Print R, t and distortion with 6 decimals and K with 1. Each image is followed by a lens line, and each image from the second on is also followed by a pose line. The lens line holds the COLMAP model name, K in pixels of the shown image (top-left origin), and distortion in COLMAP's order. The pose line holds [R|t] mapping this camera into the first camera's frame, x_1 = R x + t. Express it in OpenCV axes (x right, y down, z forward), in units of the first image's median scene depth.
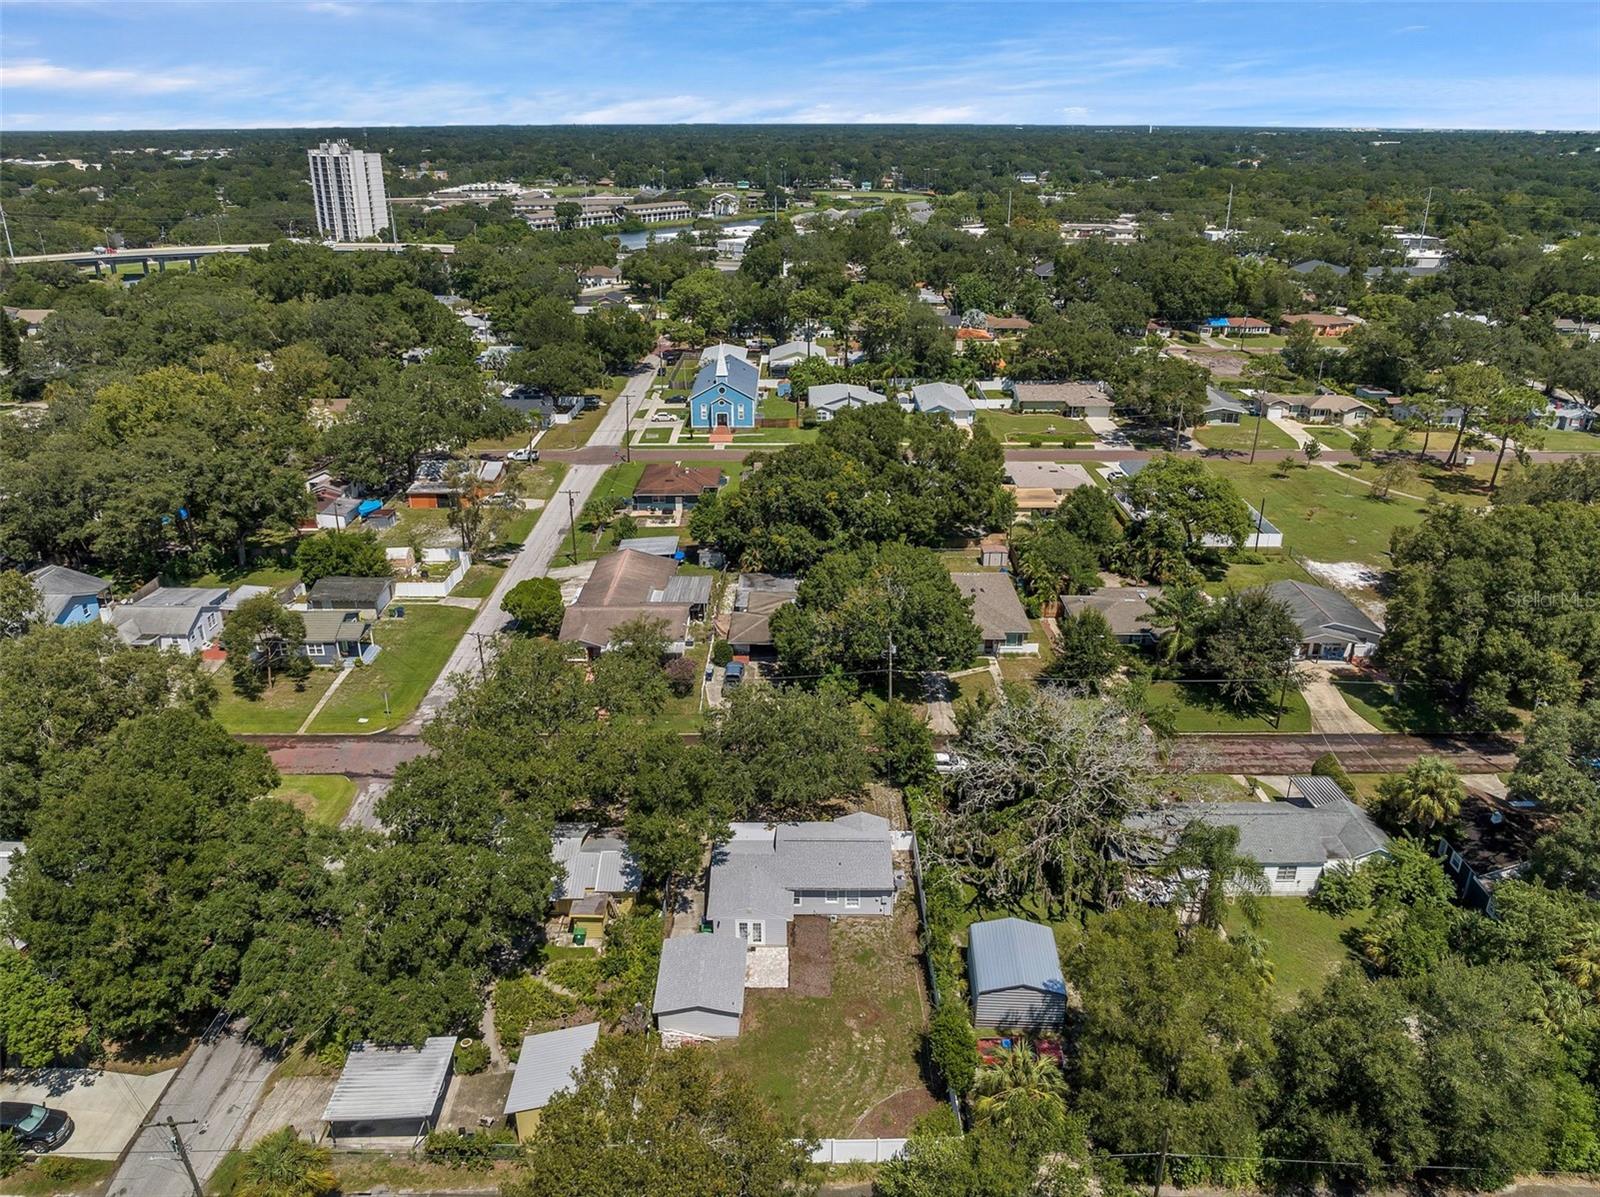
lens RADIAL K [[1121.5, 0, 800.0], [0, 1121.5, 598.5], [0, 0, 1]] dist [-0.020233, 0.001028]
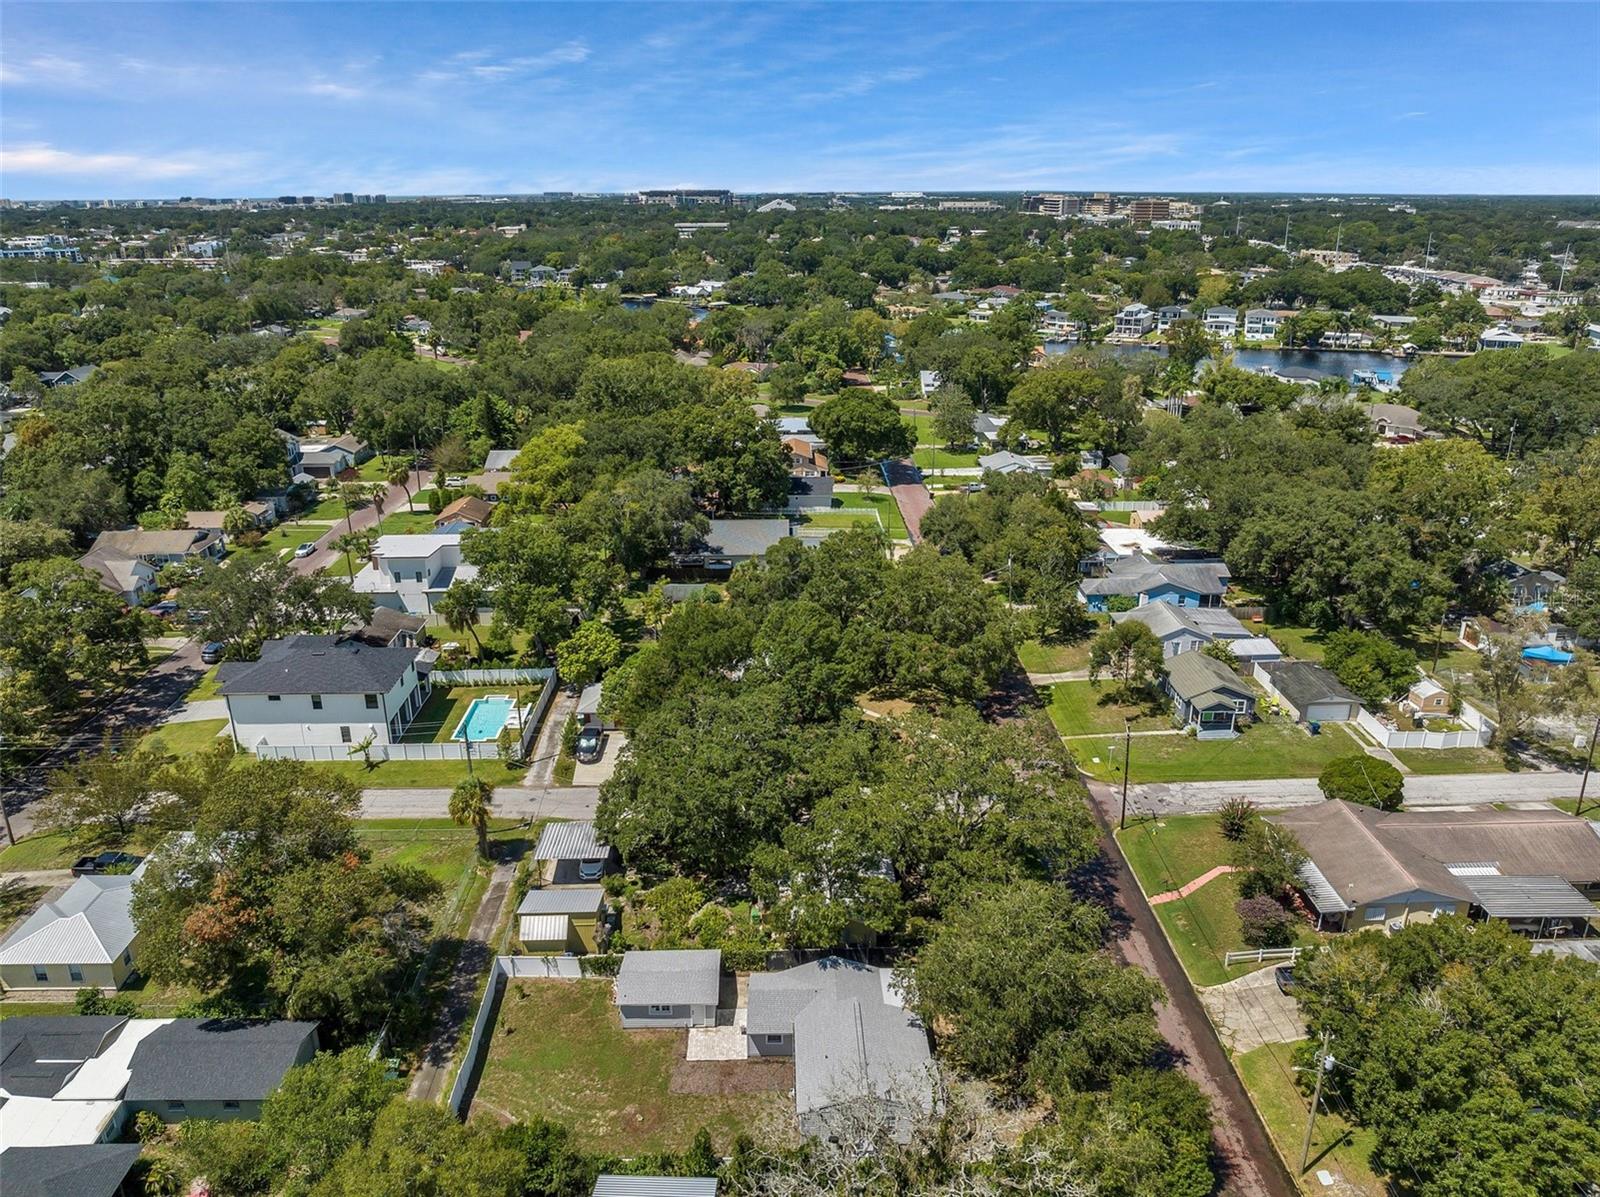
lens RADIAL K [[1130.6, 0, 800.0], [0, 1130.6, 598.5], [0, 0, 1]] dist [-0.054221, 0.028487]
pose [[0.021869, 0.338840, -0.940590, 0.460337], [-0.386573, 0.870504, 0.304604, -0.202293], [0.921999, 0.356946, 0.150024, 0.483866]]
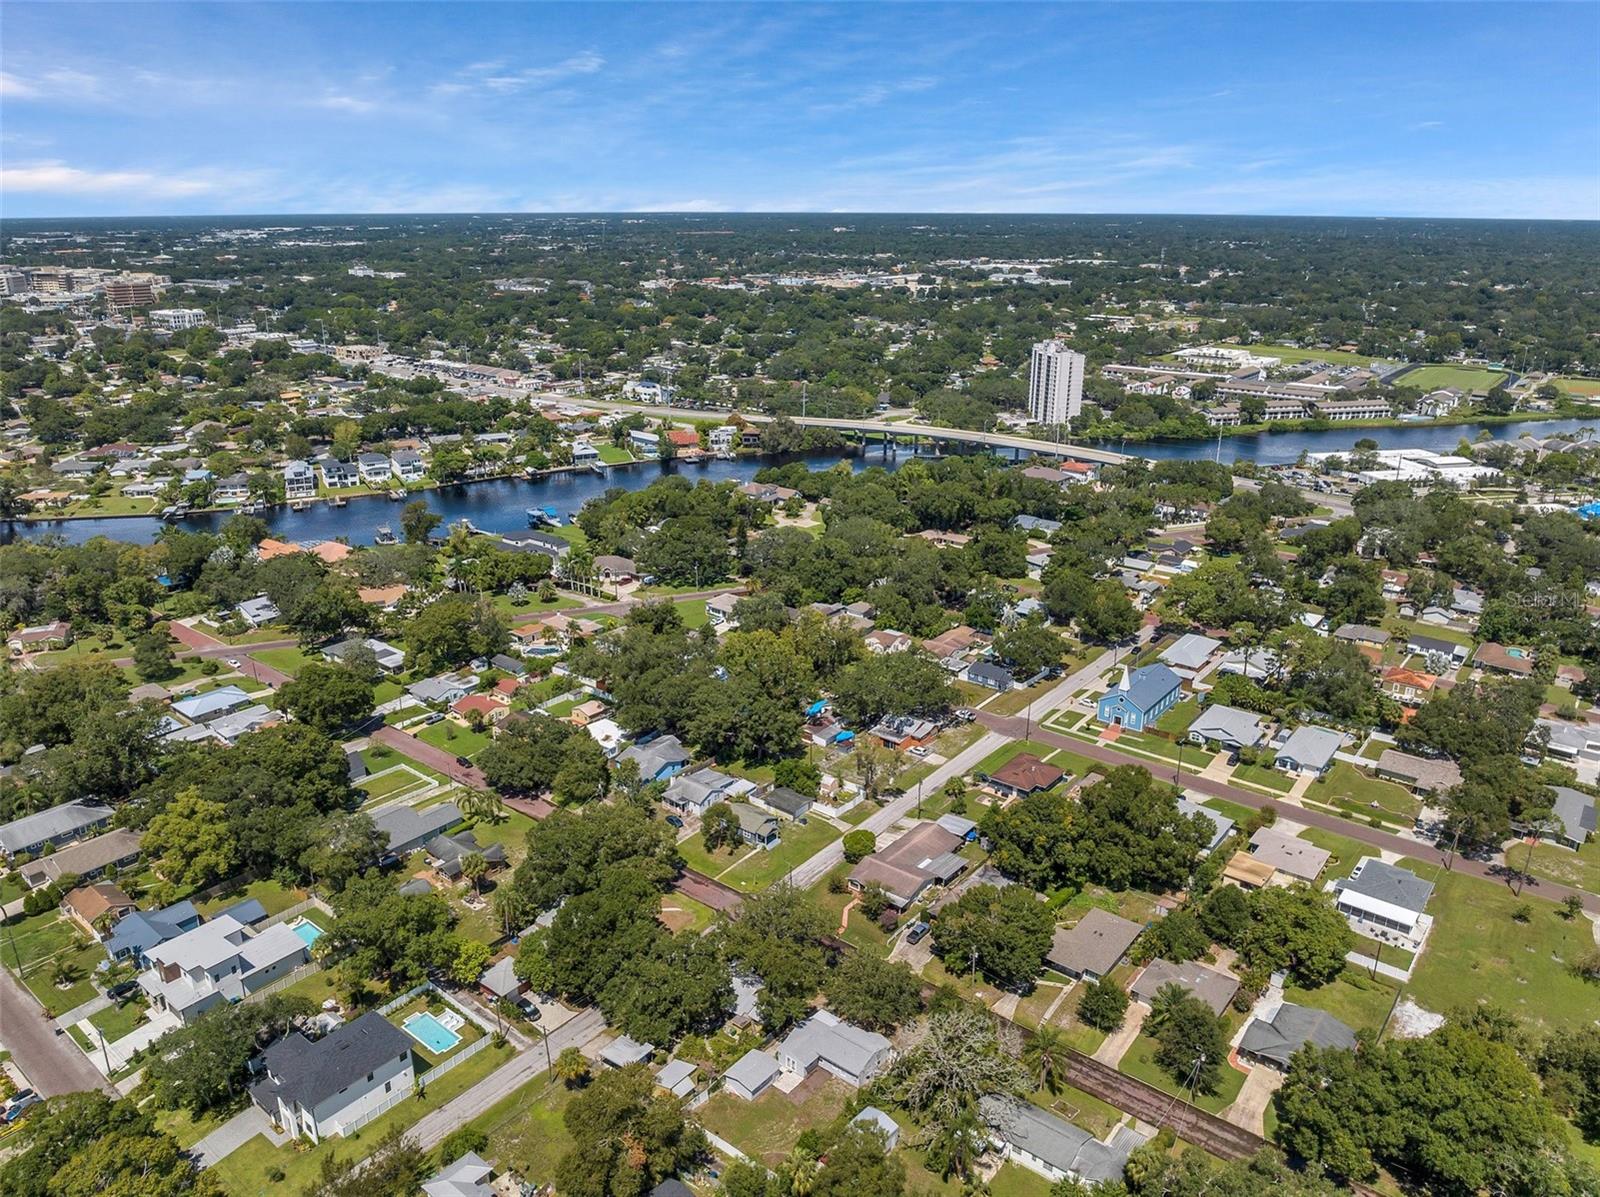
lens RADIAL K [[1134.7, 0, 803.4], [0, 1134.7, 598.8], [0, 0, 1]] dist [-0.038624, -0.000060]
pose [[0.784785, 0.206575, -0.584329, 0.654812], [-0.247475, 0.968841, 0.010138, -0.368971], [0.568216, 0.136651, 0.811454, -0.535142]]
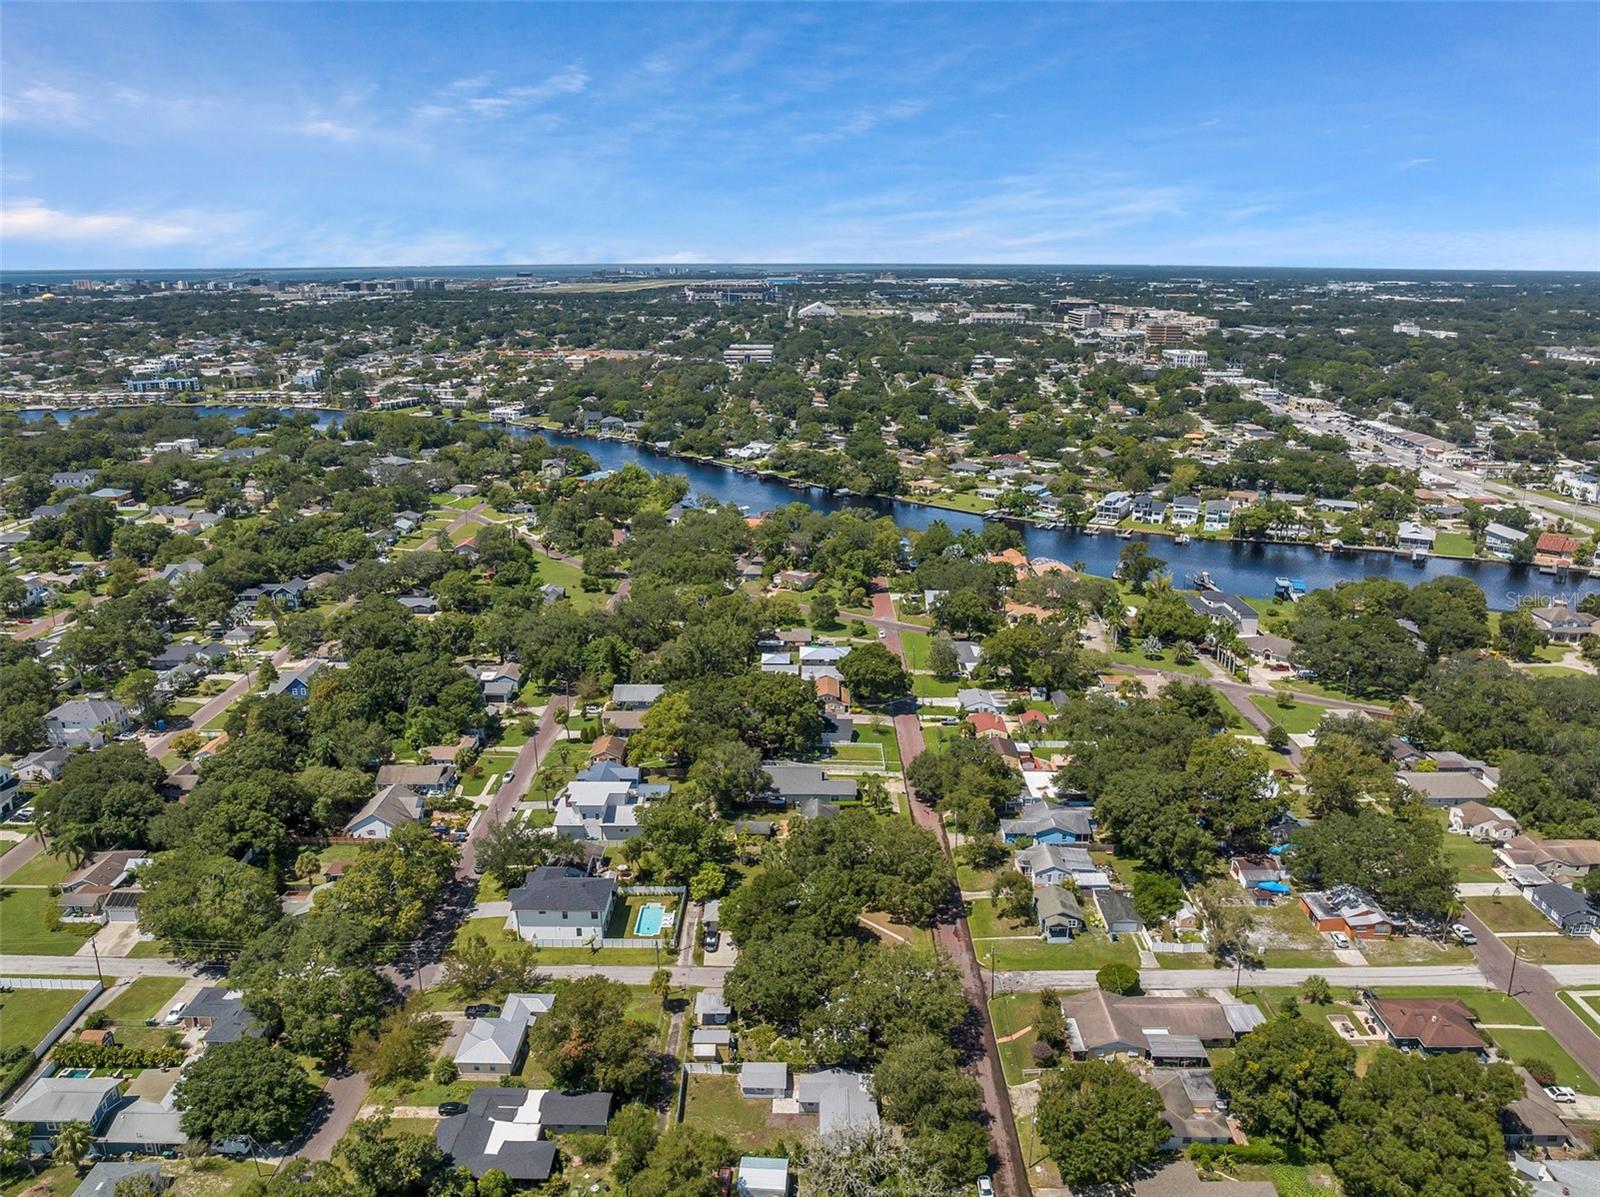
lens RADIAL K [[1134.7, 0, 803.4], [0, 1134.7, 598.8], [0, 0, 1]] dist [-0.038624, -0.000060]
pose [[-0.009148, 0.288053, -0.957571, 1.100726], [-0.392114, 0.879882, 0.268429, -0.707603], [0.919871, 0.377932, 0.104900, 0.264091]]
